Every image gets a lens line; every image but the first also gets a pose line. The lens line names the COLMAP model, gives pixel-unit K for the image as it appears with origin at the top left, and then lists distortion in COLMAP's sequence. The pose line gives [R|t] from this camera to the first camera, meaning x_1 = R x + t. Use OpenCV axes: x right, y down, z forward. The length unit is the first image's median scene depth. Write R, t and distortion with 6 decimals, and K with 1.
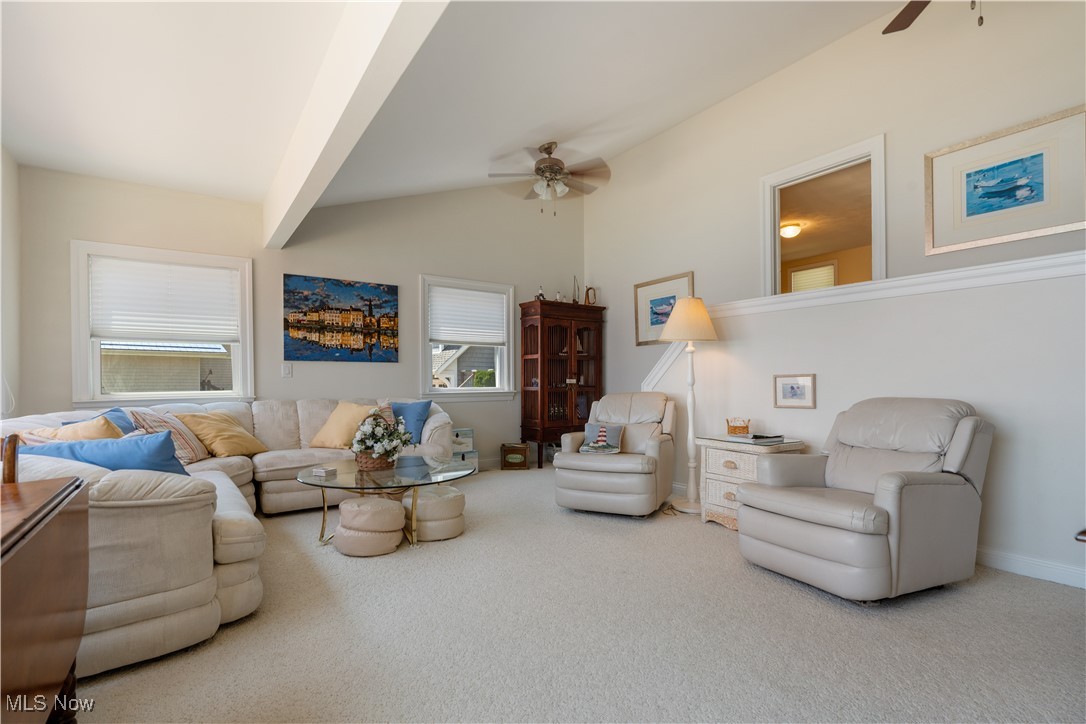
lens RADIAL K [[489.7, 0, 539.3], [0, 489.7, 380.8], [0, 0, 1]] dist [-0.001372, 0.000961]
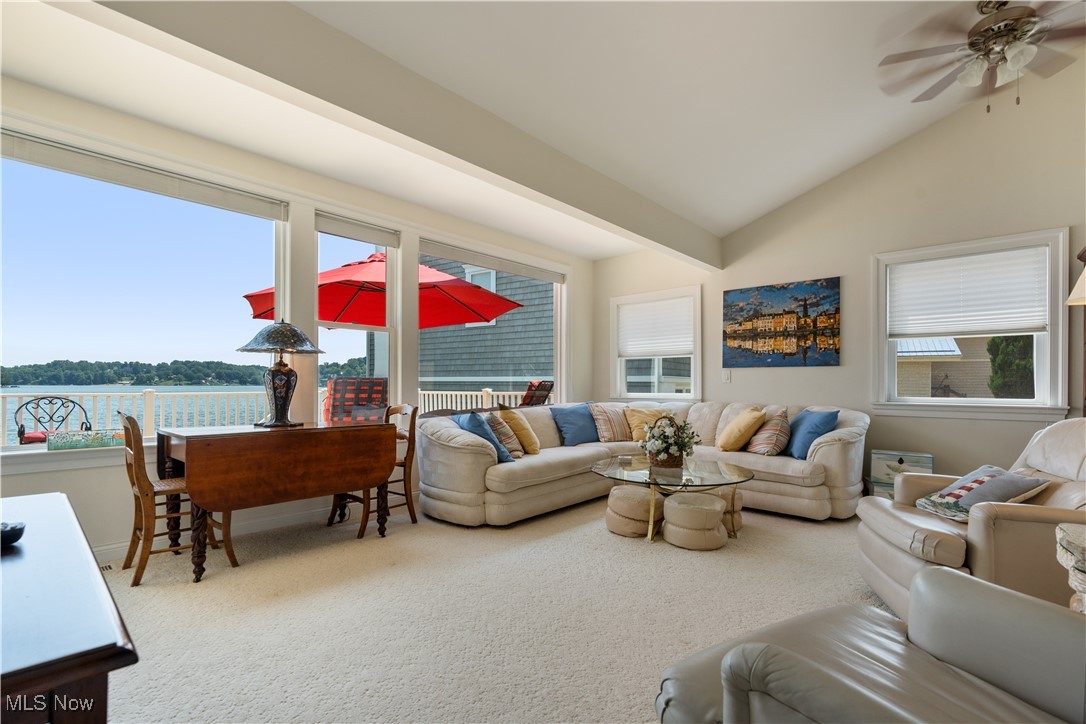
lens RADIAL K [[489.7, 0, 555.9], [0, 489.7, 383.0], [0, 0, 1]] dist [-0.001372, 0.000961]
pose [[0.243150, 0.003309, -0.969983, 0.443875], [-0.008419, 0.999964, 0.001301, -0.004489], [0.969952, 0.007850, 0.243169, 0.324304]]
